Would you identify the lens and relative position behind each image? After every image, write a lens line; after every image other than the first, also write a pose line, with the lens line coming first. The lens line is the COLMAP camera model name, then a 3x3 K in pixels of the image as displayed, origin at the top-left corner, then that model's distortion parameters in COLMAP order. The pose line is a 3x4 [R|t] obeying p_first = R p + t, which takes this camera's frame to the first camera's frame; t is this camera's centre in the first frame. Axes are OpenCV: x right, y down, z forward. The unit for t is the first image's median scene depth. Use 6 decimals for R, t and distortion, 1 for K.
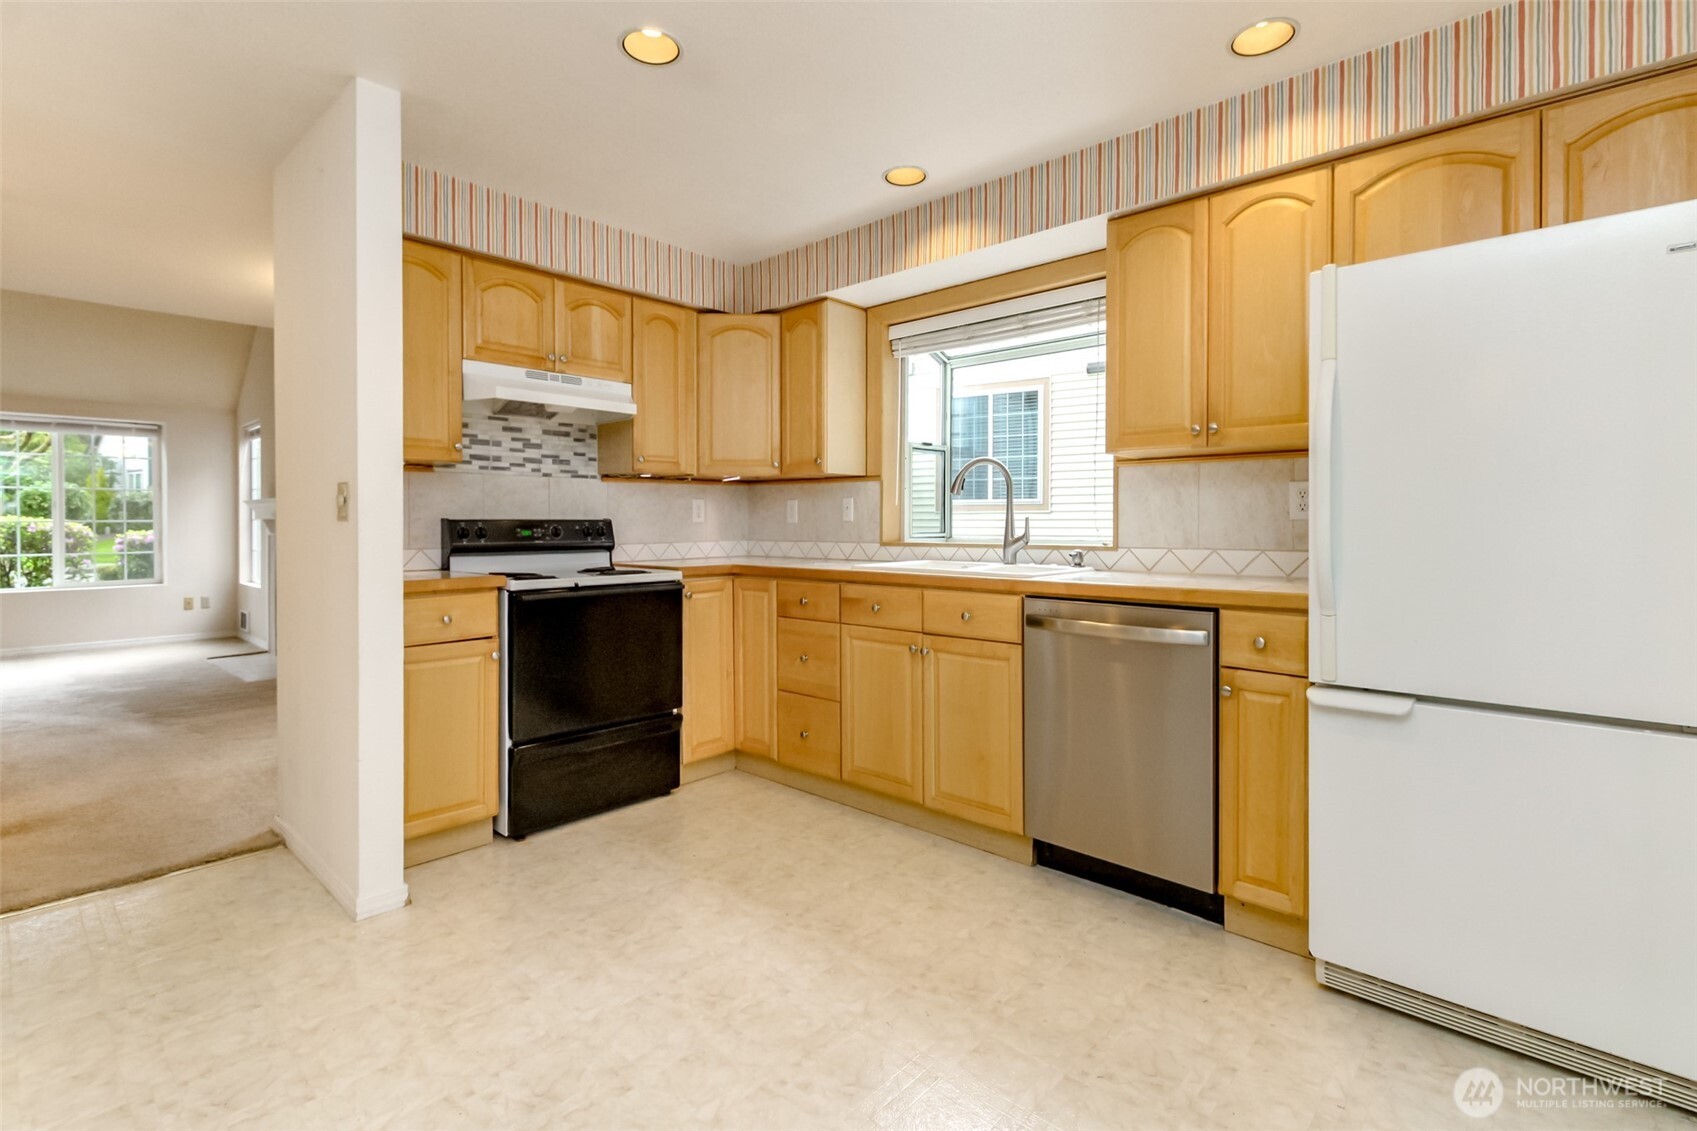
lens RADIAL K [[788.1, 0, 848.3], [0, 788.1, 527.6], [0, 0, 1]] dist [0.030931, -0.019464]
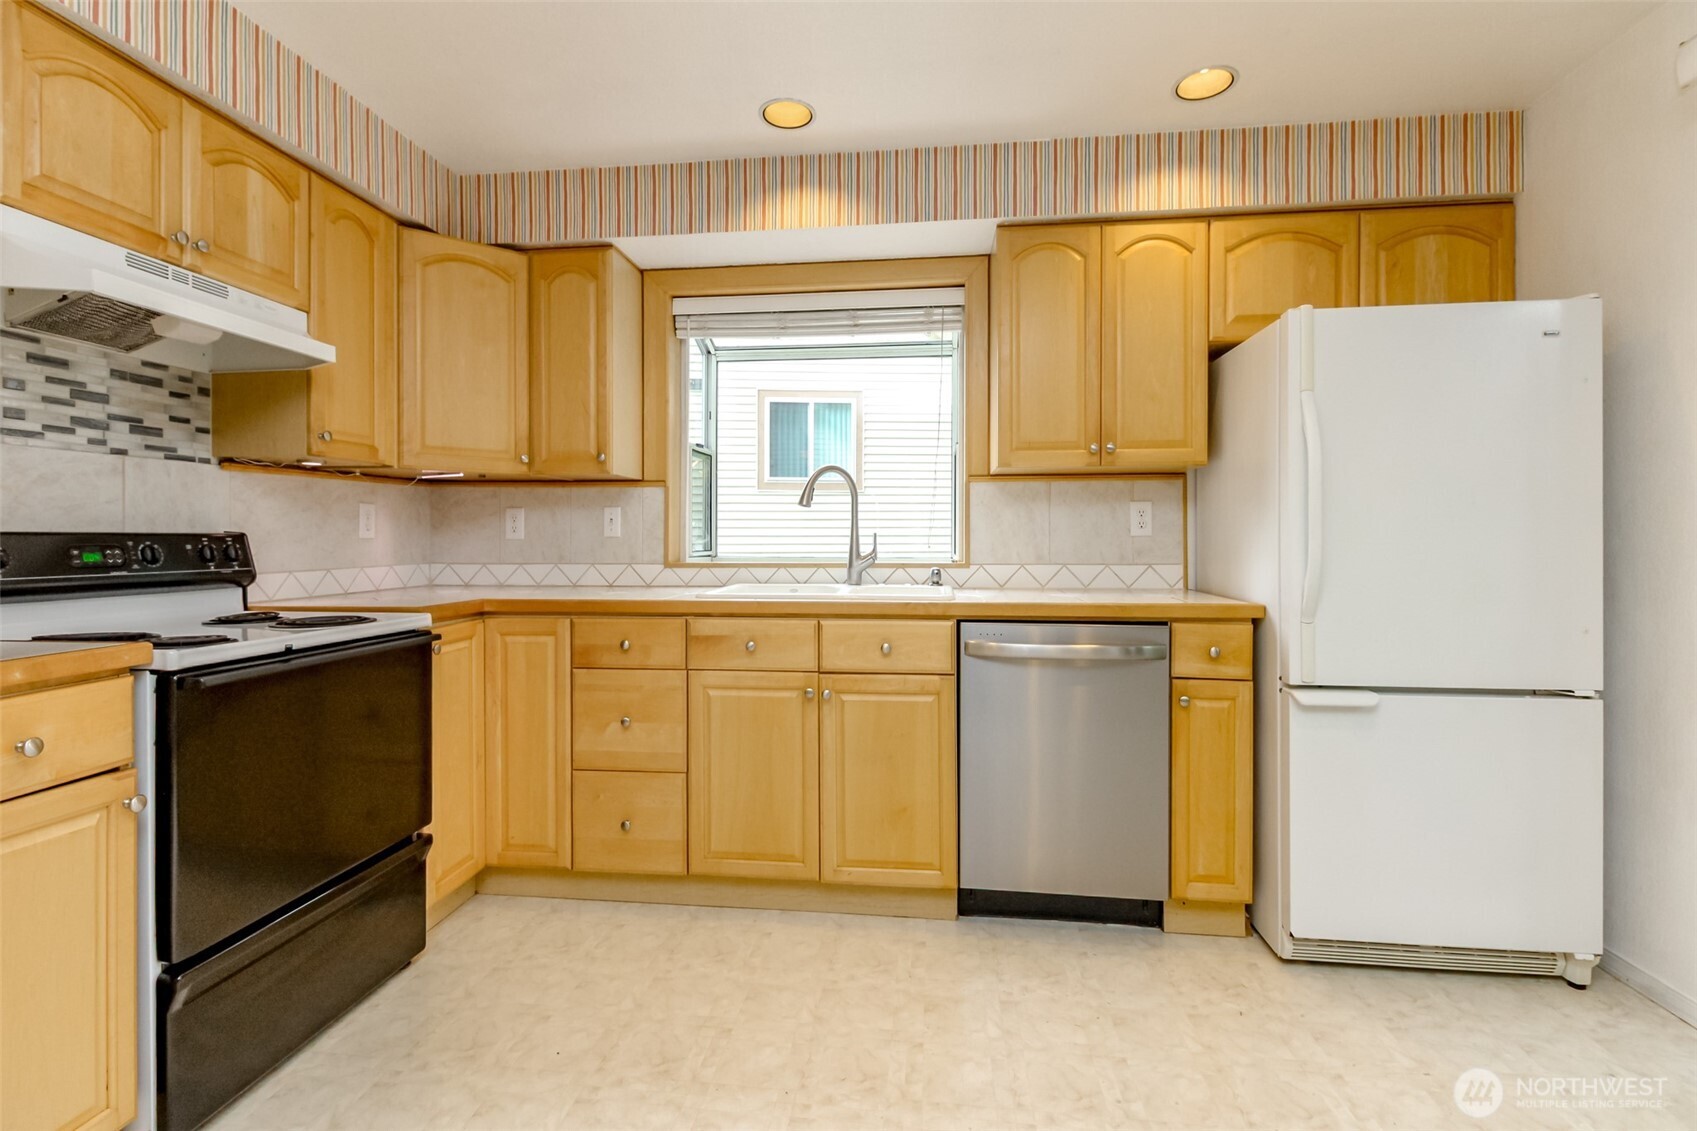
lens RADIAL K [[773.3, 0, 850.2], [0, 773.3, 539.2], [0, 0, 1]] dist [0.020257, -0.012388]
pose [[0.811559, 0.000377, 0.584270, -0.313207], [0.003592, 0.999978, -0.005635, -0.000800], [-0.584259, 0.006672, 0.811540, 0.287827]]
